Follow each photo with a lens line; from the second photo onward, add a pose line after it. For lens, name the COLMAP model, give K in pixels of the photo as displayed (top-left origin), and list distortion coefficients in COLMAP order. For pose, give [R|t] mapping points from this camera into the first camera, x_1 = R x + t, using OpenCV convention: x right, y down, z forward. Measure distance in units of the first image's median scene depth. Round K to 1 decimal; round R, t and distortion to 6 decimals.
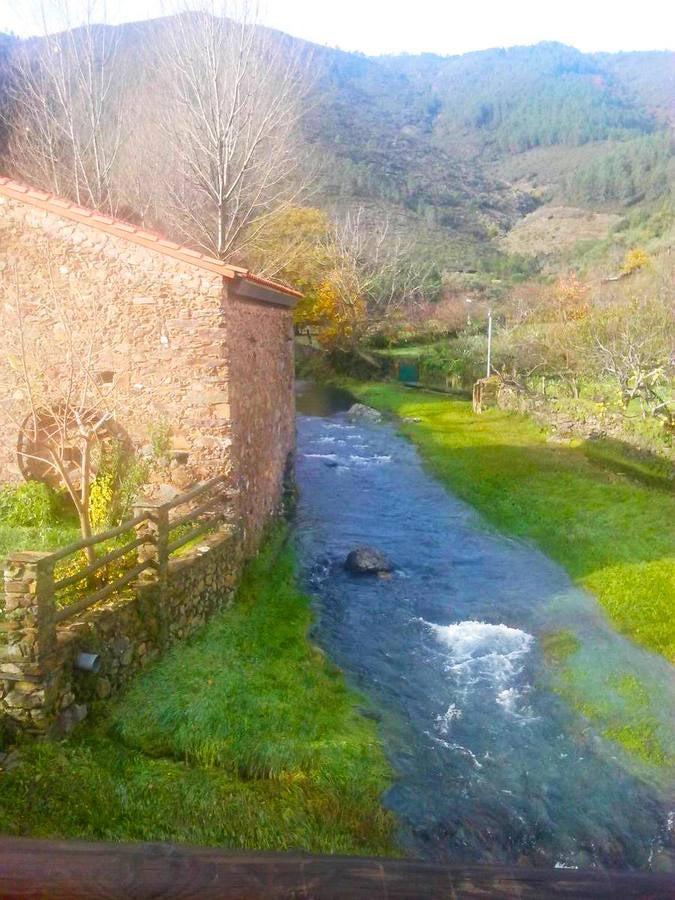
lens RADIAL K [[846.6, 0, 337.5], [0, 846.6, 450.0], [0, 0, 1]] dist [0.079042, -0.229802]
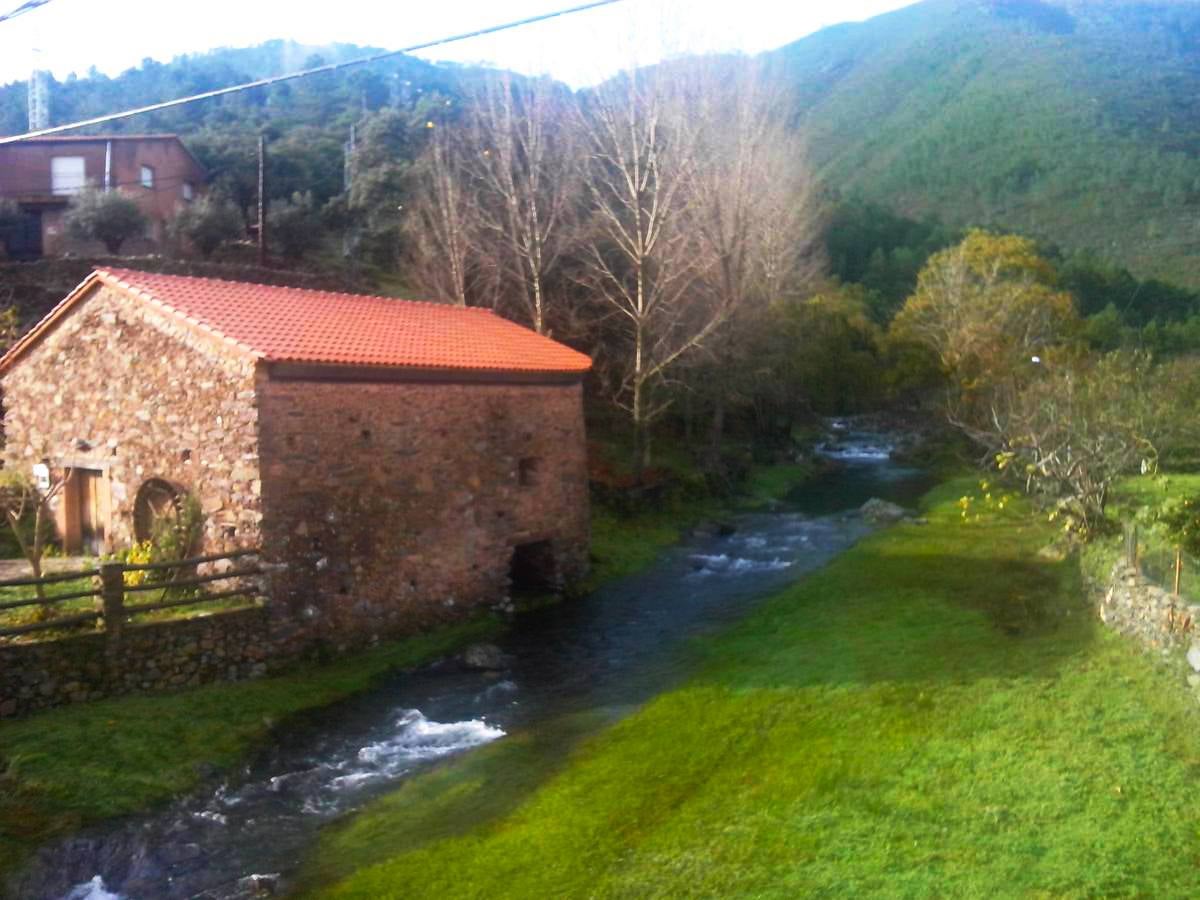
lens RADIAL K [[1141.7, 0, 600.3], [0, 1141.7, 450.7], [0, 0, 1]] dist [-0.009912, -0.009088]
pose [[0.897530, -0.000348, -0.440954, 0.210480], [-0.043741, 0.994997, -0.089815, 0.004280], [0.438779, 0.099900, 0.893025, -0.018716]]
